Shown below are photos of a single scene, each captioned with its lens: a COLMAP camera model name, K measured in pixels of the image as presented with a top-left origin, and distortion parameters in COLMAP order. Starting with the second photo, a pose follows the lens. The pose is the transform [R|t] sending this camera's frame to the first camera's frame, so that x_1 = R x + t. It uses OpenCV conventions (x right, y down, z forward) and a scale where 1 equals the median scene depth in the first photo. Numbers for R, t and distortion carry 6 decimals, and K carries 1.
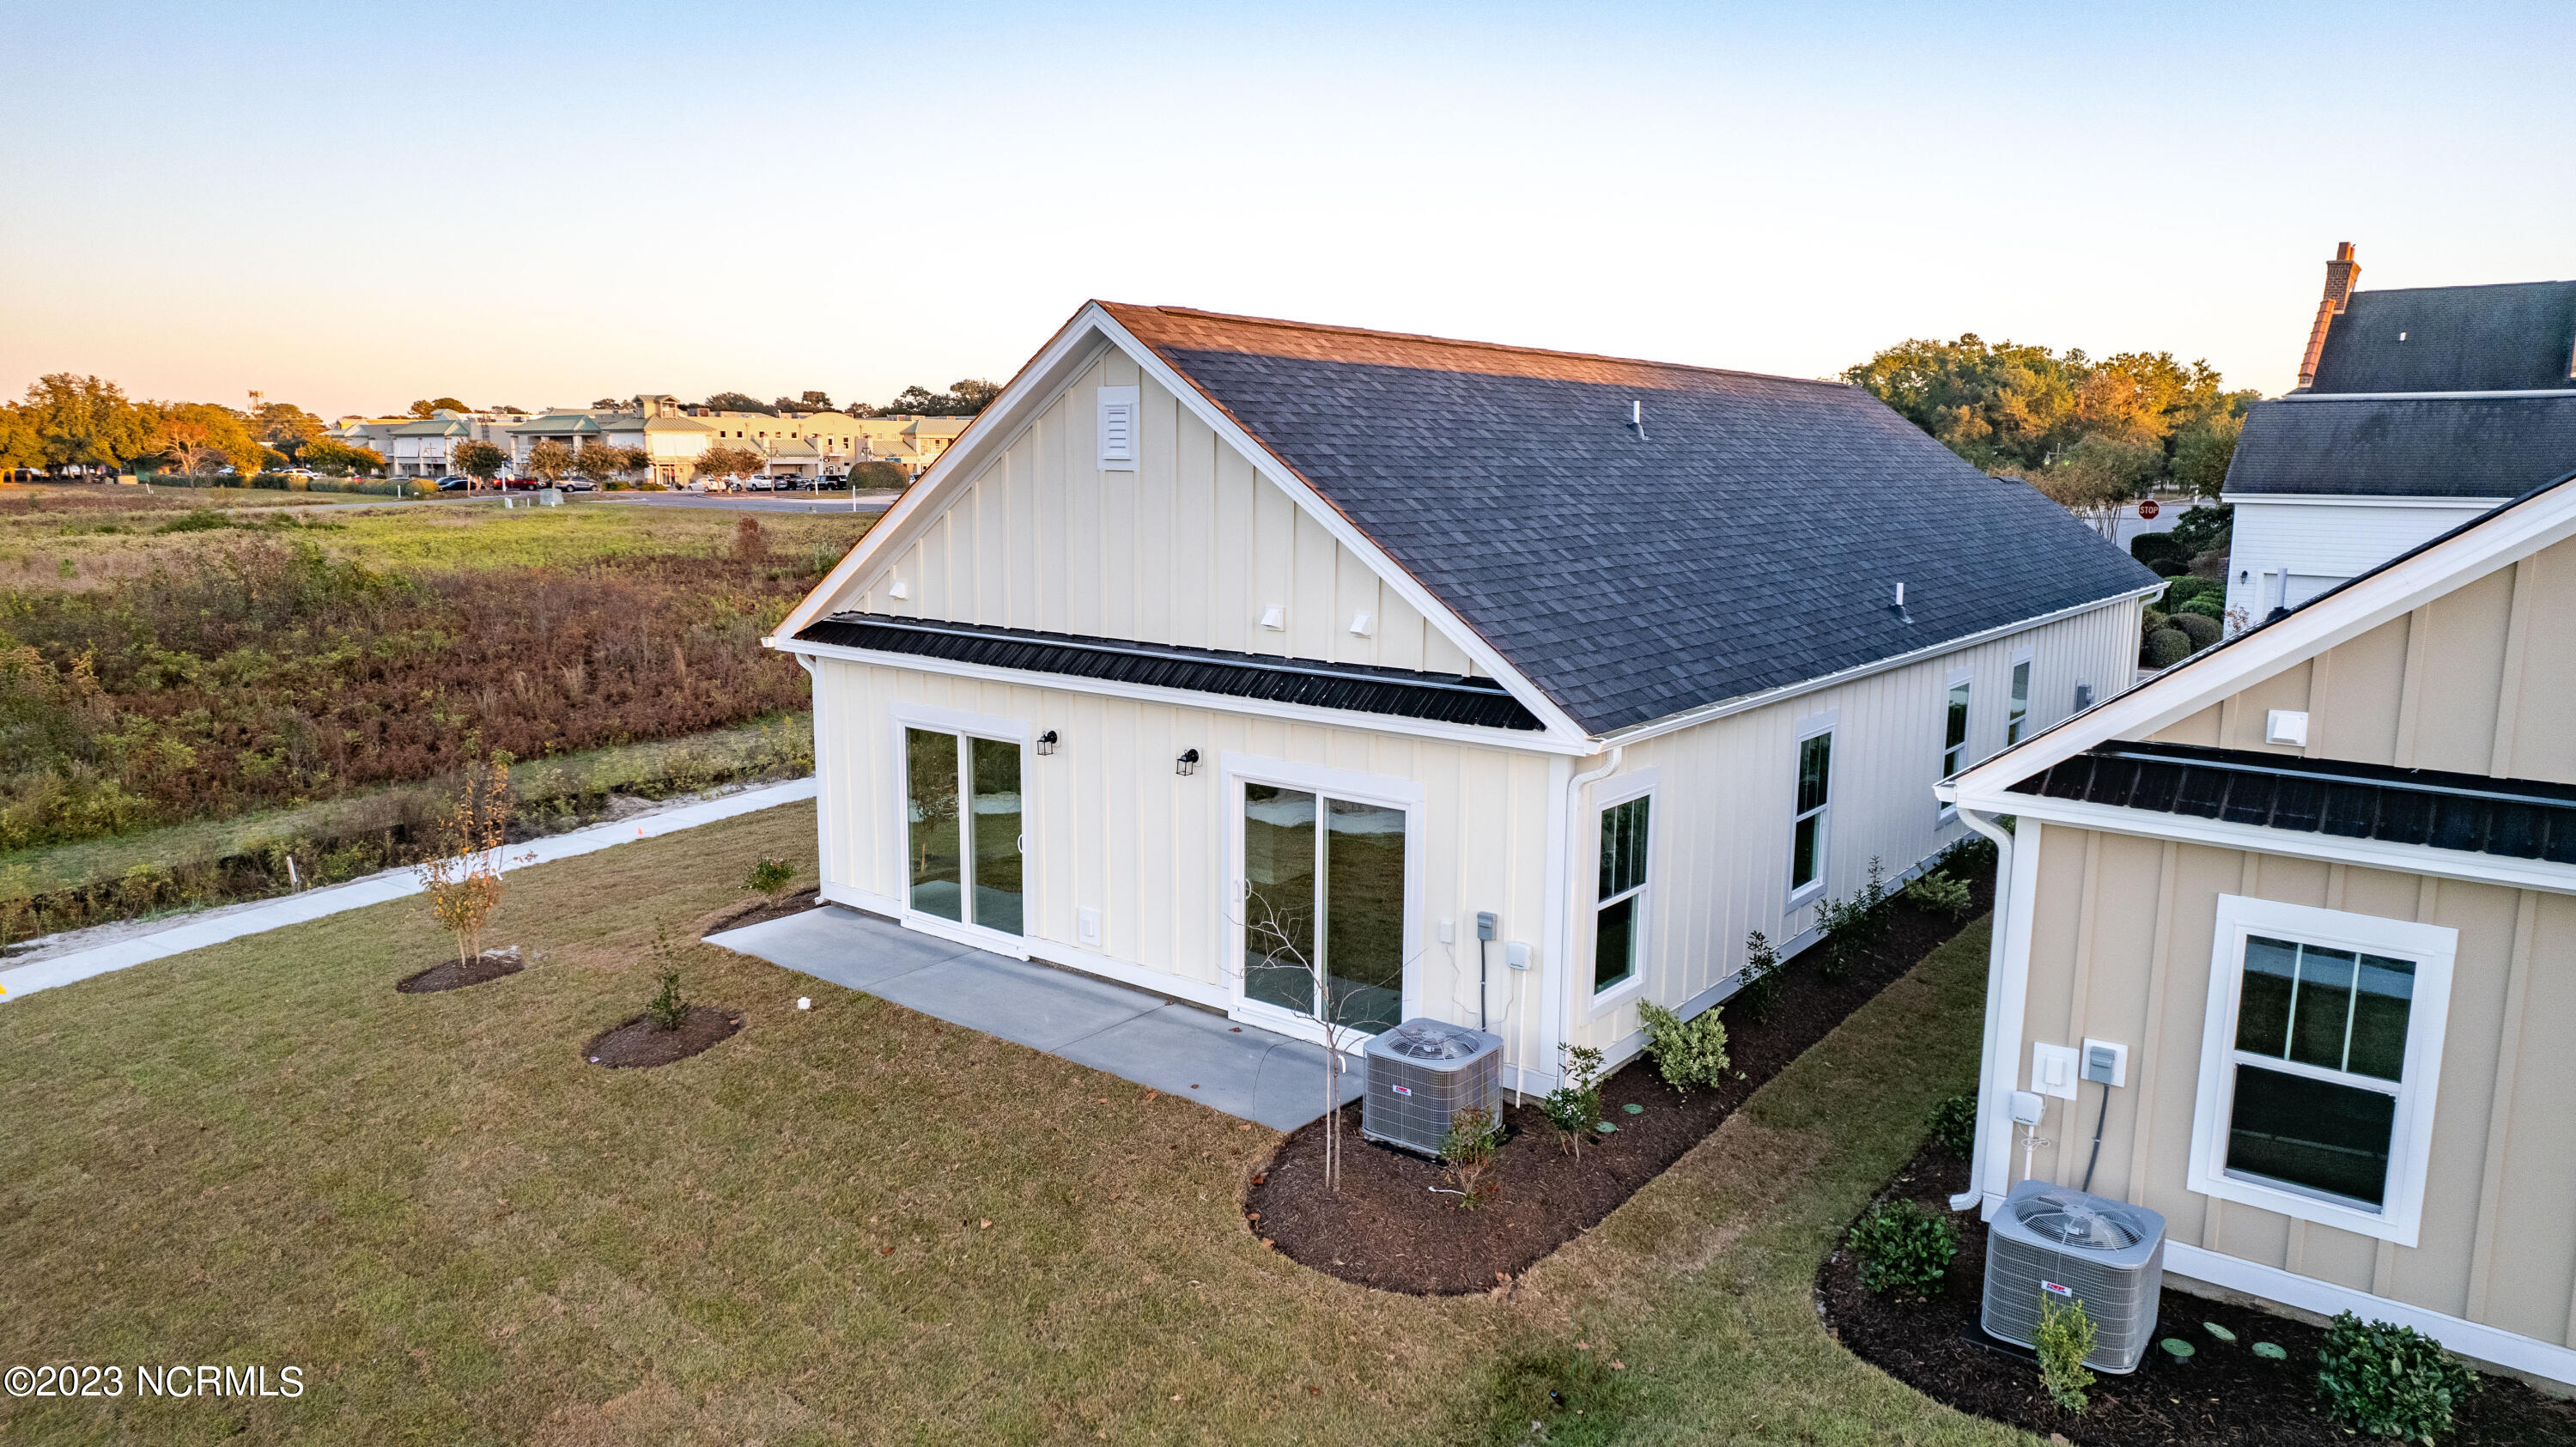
lens RADIAL K [[1645.8, 0, 1291.1], [0, 1645.8, 726.6], [0, 0, 1]] dist [-0.079565, 0.073162]
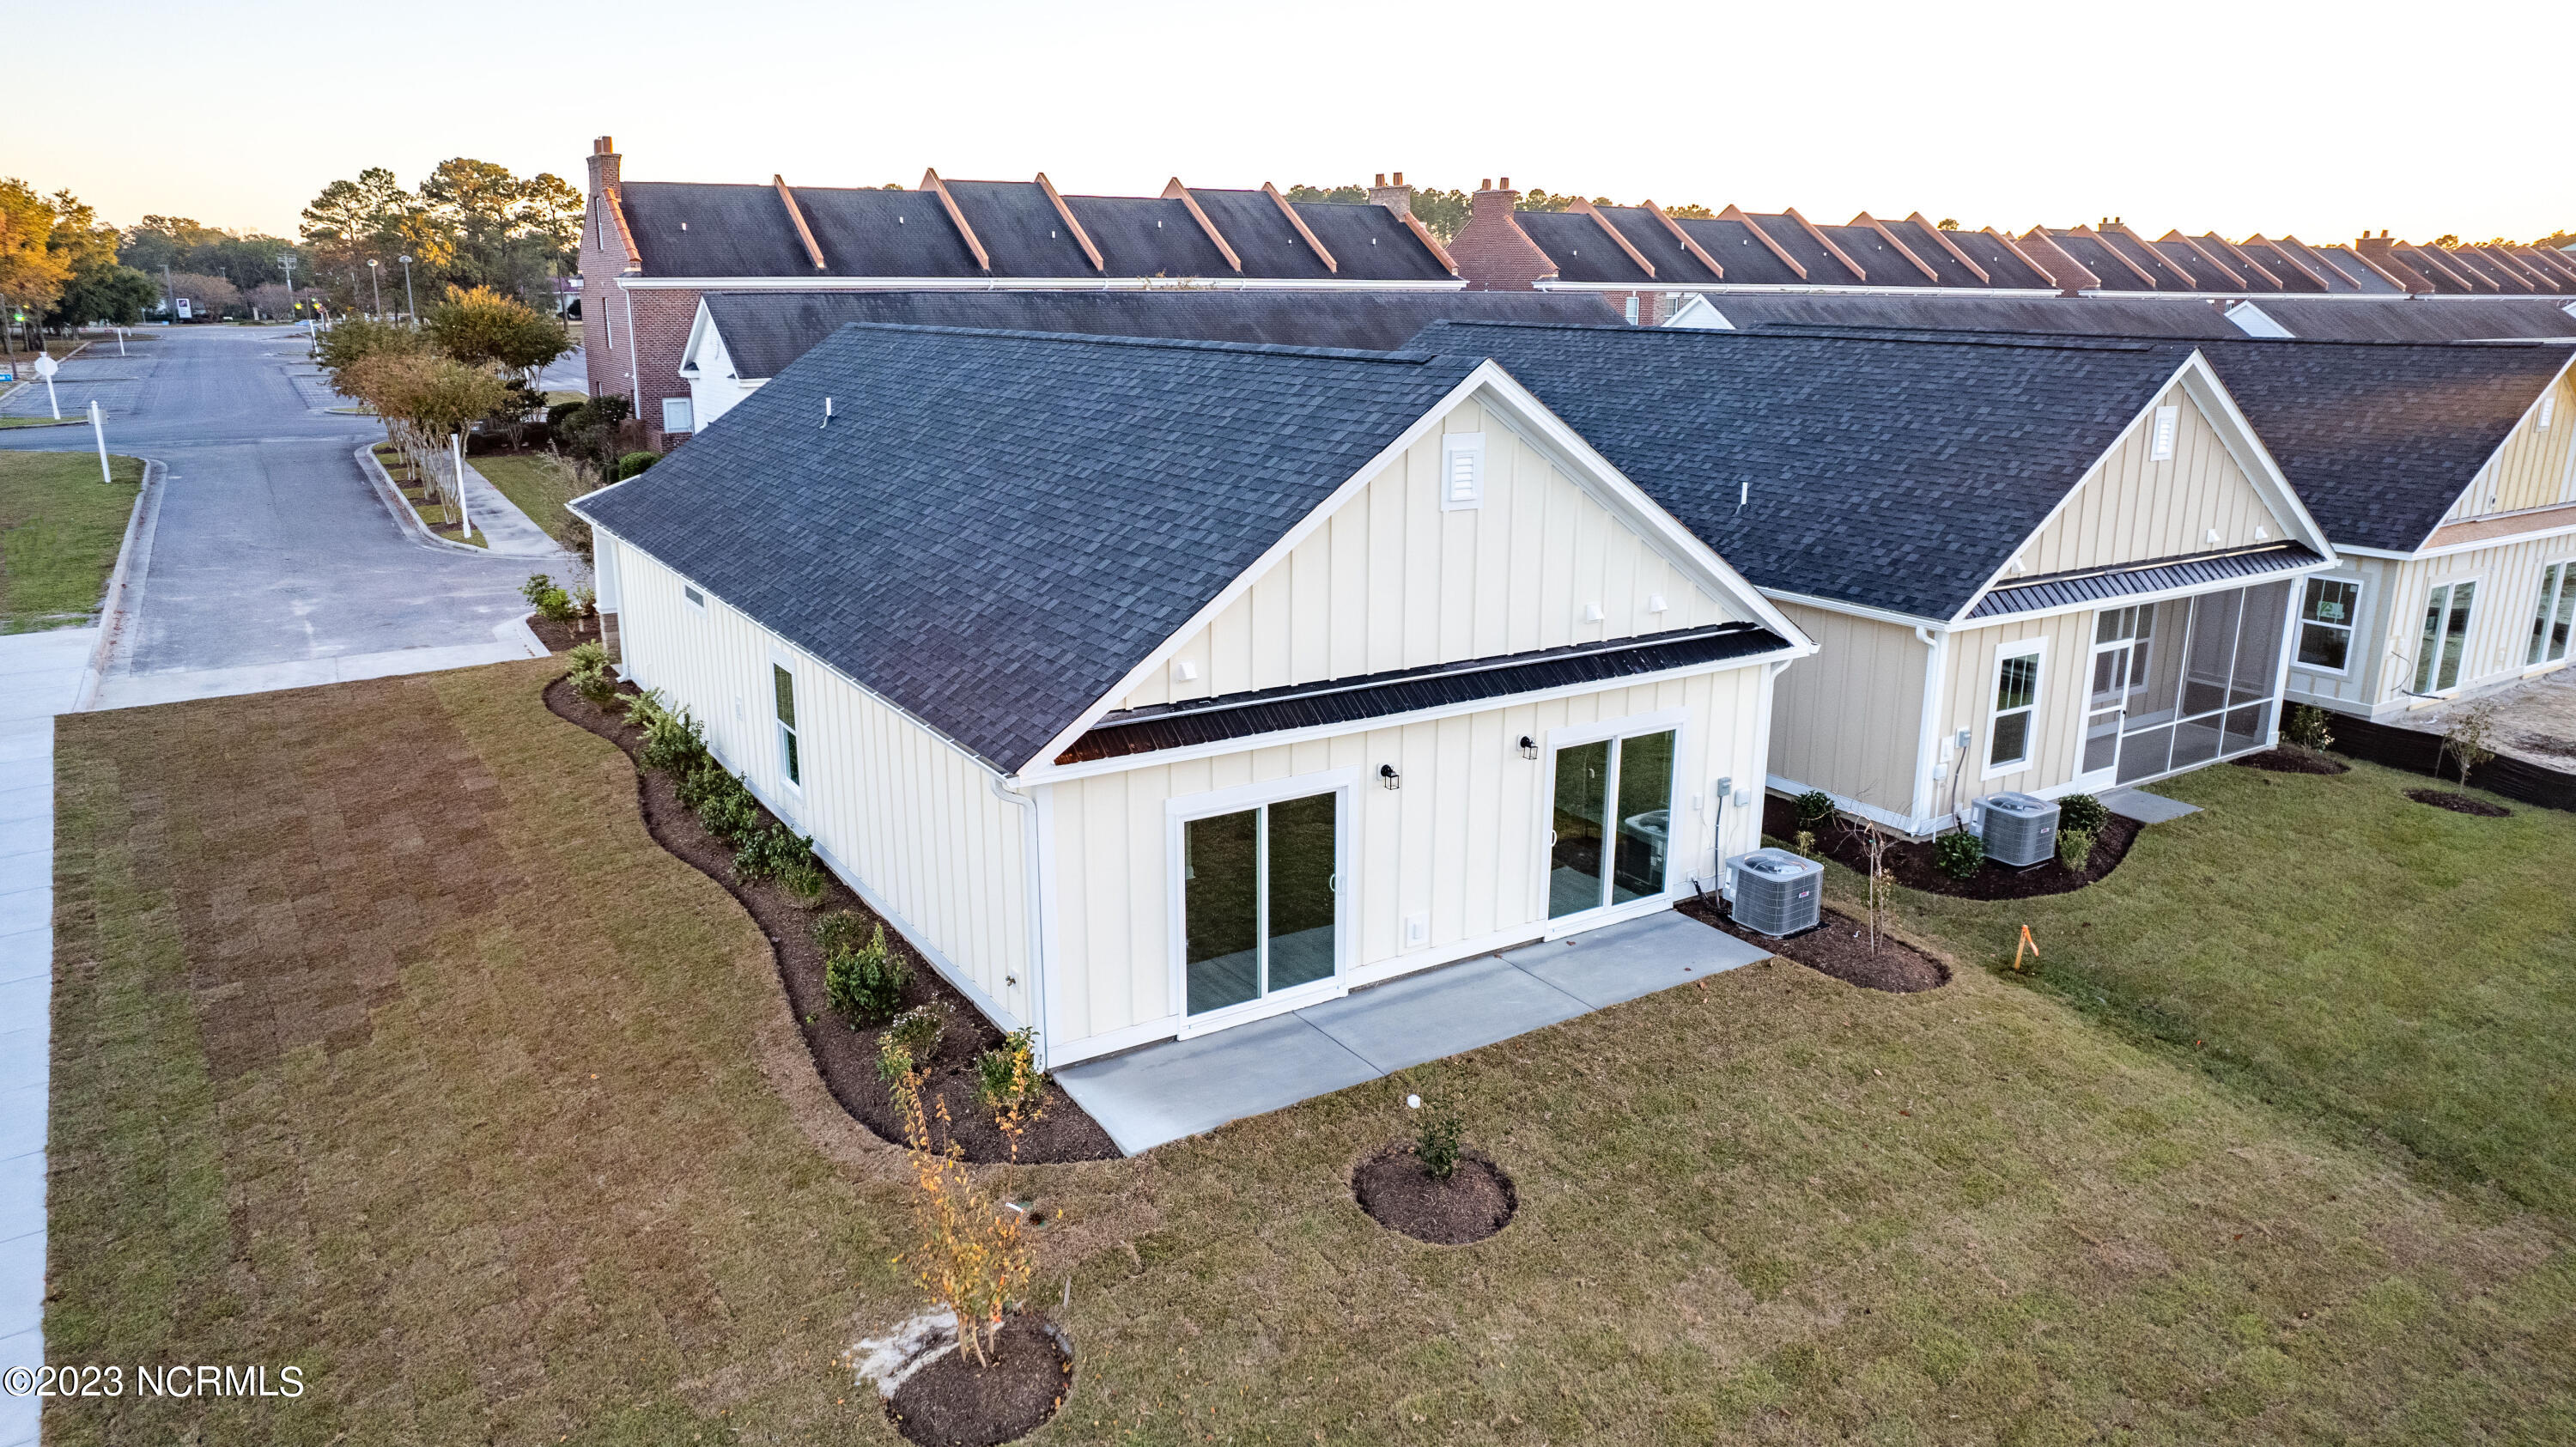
lens RADIAL K [[1645.8, 0, 1291.1], [0, 1645.8, 726.6], [0, 0, 1]] dist [-0.079565, 0.073162]
pose [[0.326092, -0.249690, 0.911767, -1.176865], [0.151758, 0.965805, 0.210213, -0.264171], [-0.933078, 0.069819, 0.352834, 0.731300]]
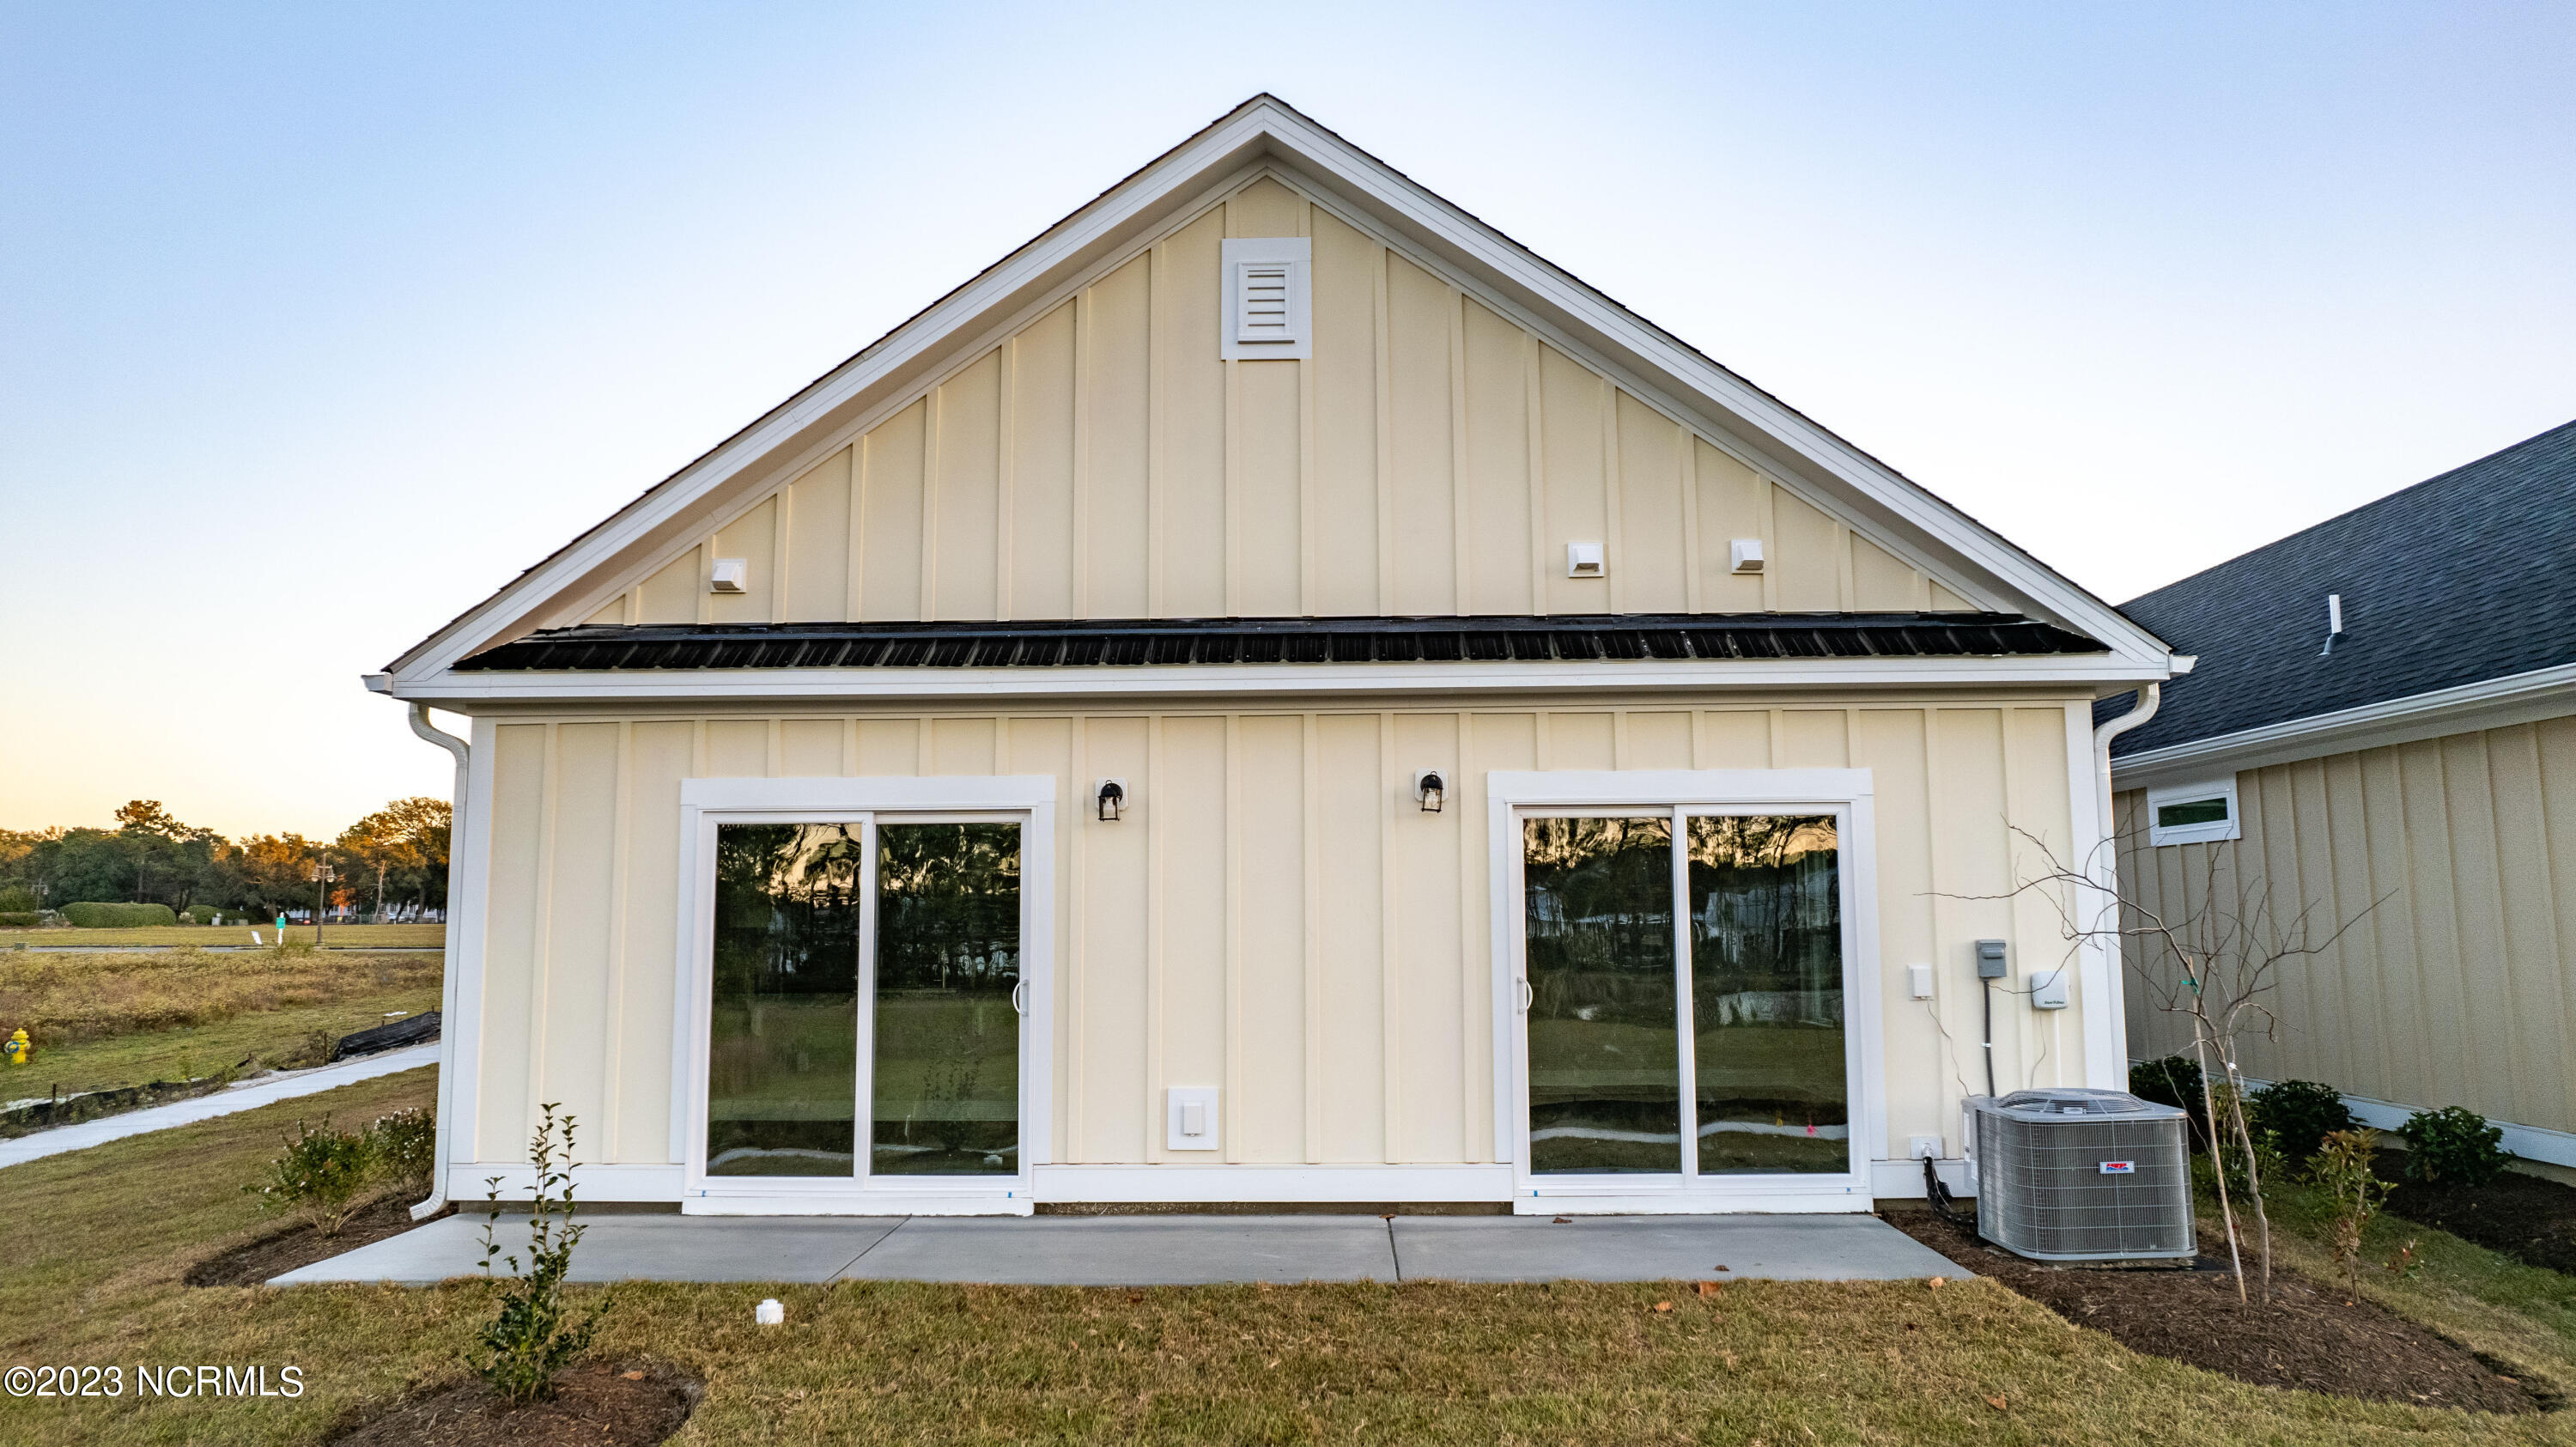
lens RADIAL K [[1645.8, 0, 1291.1], [0, 1645.8, 726.6], [0, 0, 1]] dist [-0.079565, 0.073162]
pose [[0.802712, 0.057651, 0.593574, -0.472514], [0.107946, 0.964830, -0.239689, 0.139493], [-0.586517, 0.256476, 0.768257, 0.533930]]
